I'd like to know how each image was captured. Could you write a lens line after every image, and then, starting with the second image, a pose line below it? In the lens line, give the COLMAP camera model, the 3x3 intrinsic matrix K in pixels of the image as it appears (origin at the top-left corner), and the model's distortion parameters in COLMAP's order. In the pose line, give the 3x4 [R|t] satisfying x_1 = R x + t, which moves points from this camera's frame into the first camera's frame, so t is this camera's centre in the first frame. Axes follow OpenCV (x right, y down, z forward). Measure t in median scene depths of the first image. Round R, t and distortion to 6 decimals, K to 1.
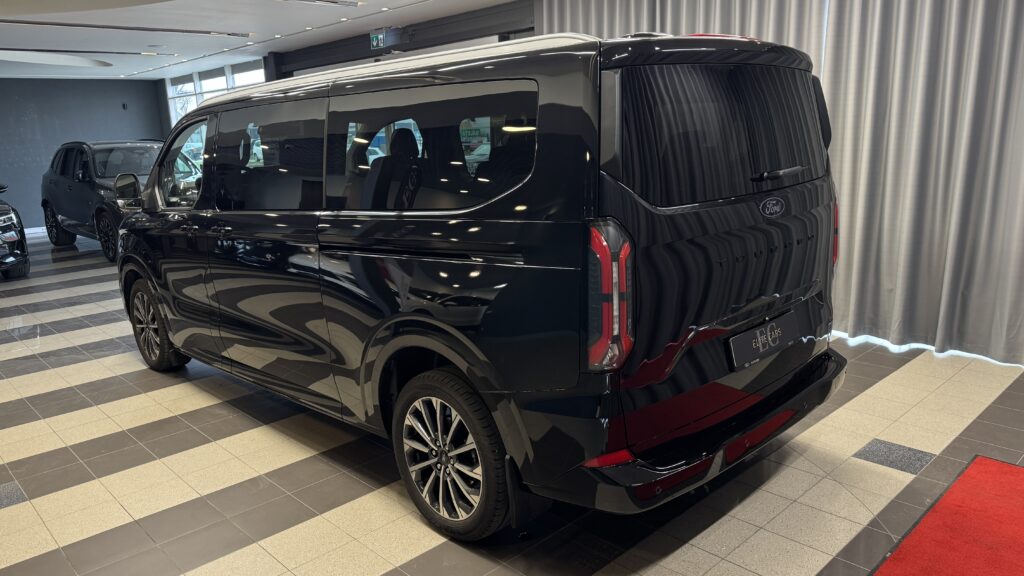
lens RADIAL K [[729.1, 0, 512.0], [0, 729.1, 288.0], [0, 0, 1]] dist [0.000140, -0.001341]
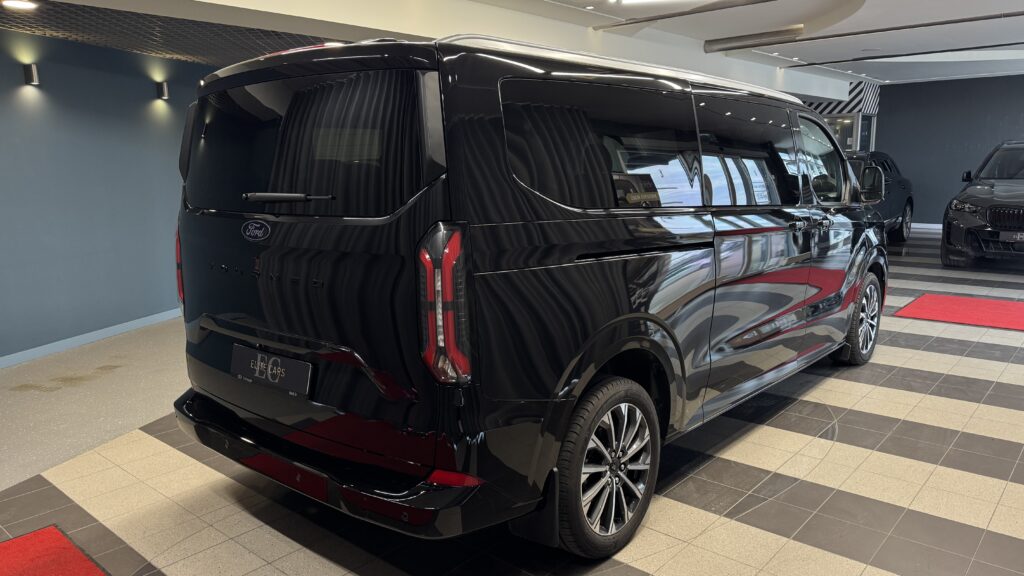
lens RADIAL K [[729.1, 0, 512.0], [0, 729.1, 288.0], [0, 0, 1]] dist [0.000140, -0.001341]
pose [[0.094699, 0.217974, -0.971349, 1.243795], [-0.180226, 0.963365, 0.198612, -0.266984], [0.979056, 0.156254, 0.130515, 1.154965]]
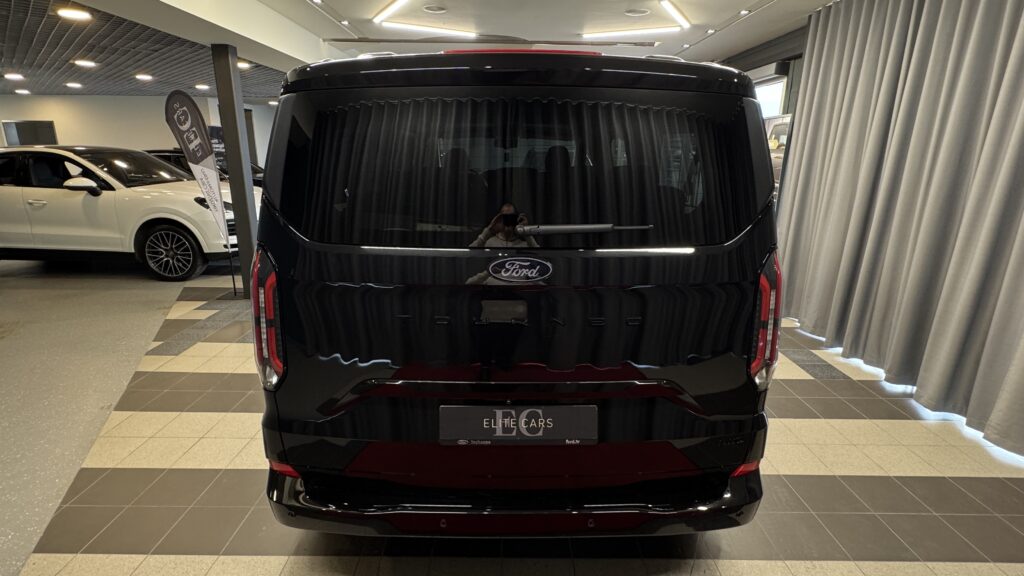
lens RADIAL K [[473.2, 0, 512.0], [0, 473.2, 288.0], [0, 0, 1]] dist [0.001638, 0.000358]
pose [[0.727015, 0.234495, -0.645338, 0.642715], [-0.182325, 0.972064, 0.147816, -0.152904], [0.661972, 0.010197, 0.749459, 0.592638]]
